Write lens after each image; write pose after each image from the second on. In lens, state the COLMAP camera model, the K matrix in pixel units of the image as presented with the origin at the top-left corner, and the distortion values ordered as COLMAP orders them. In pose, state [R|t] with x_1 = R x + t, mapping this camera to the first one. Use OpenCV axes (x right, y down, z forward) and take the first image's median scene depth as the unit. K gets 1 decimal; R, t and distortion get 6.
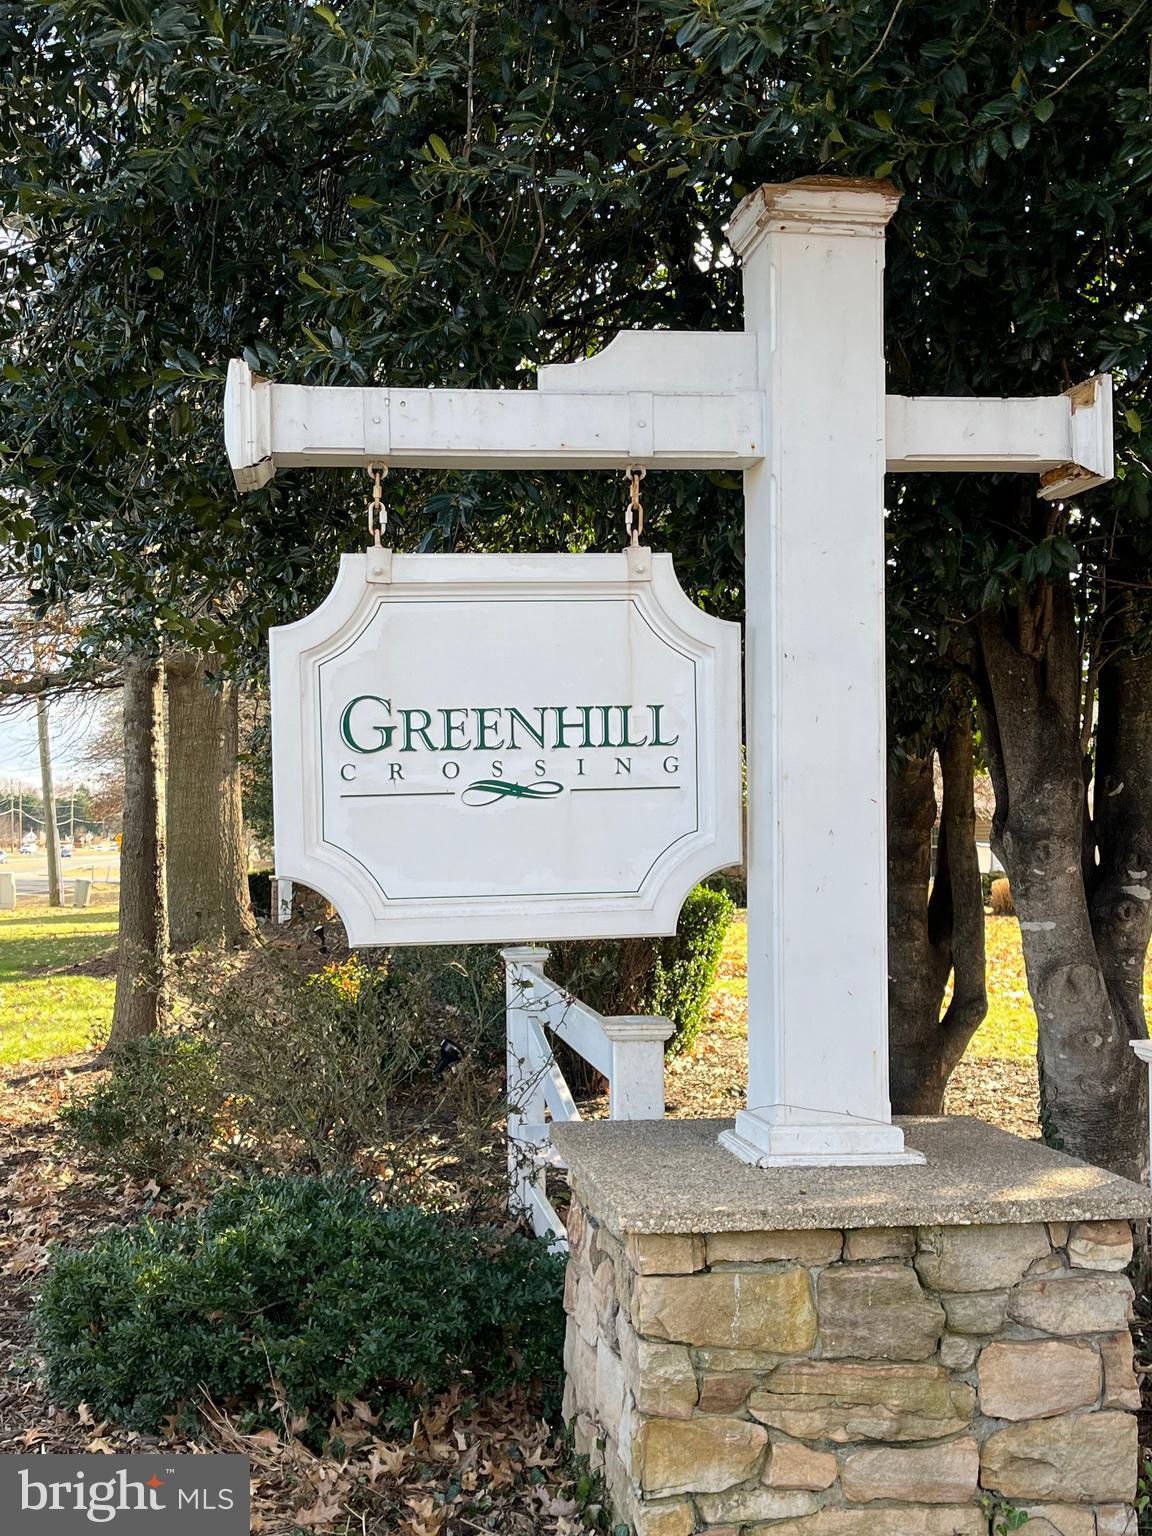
lens RADIAL K [[1762.3, 0, 573.0], [0, 1762.3, 784.3], [0, 0, 1]] dist [0.126215, -0.332700]
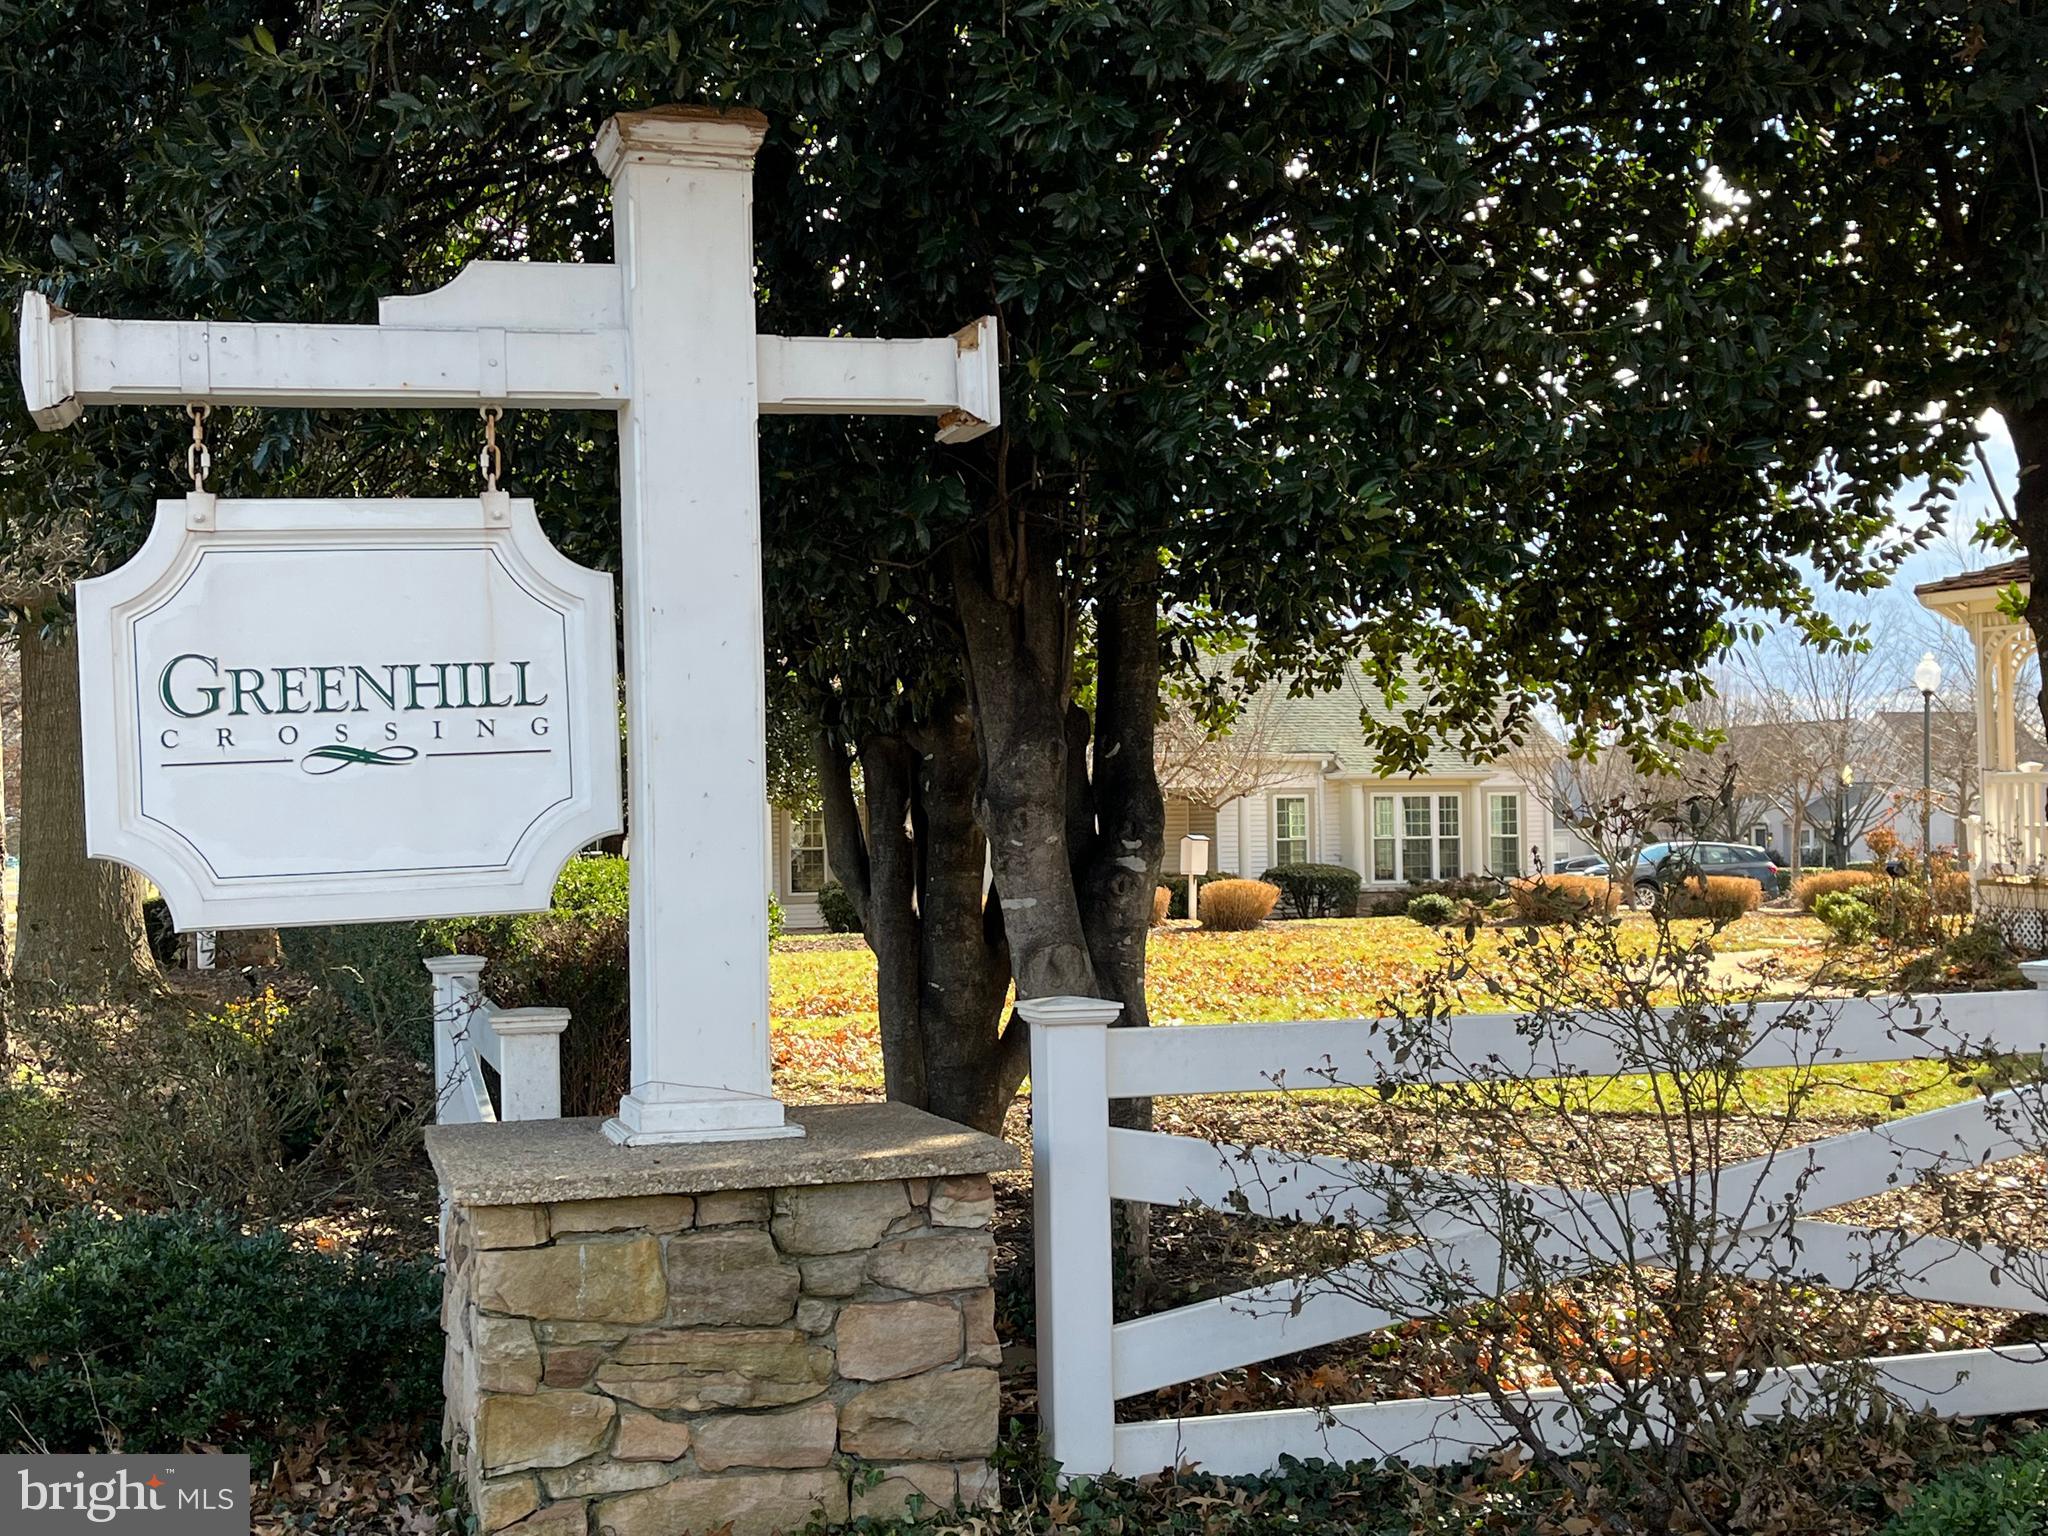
lens RADIAL K [[2452.1, 0, 1024.0], [0, 2452.1, 768.0], [0, 0, 1]] dist [0.111248, -0.335075]
pose [[0.987601, -0.015208, 0.156244, 0.109315], [0.014783, 0.999883, 0.003878, 0.010021], [-0.156285, -0.001520, 0.987711, -0.333789]]
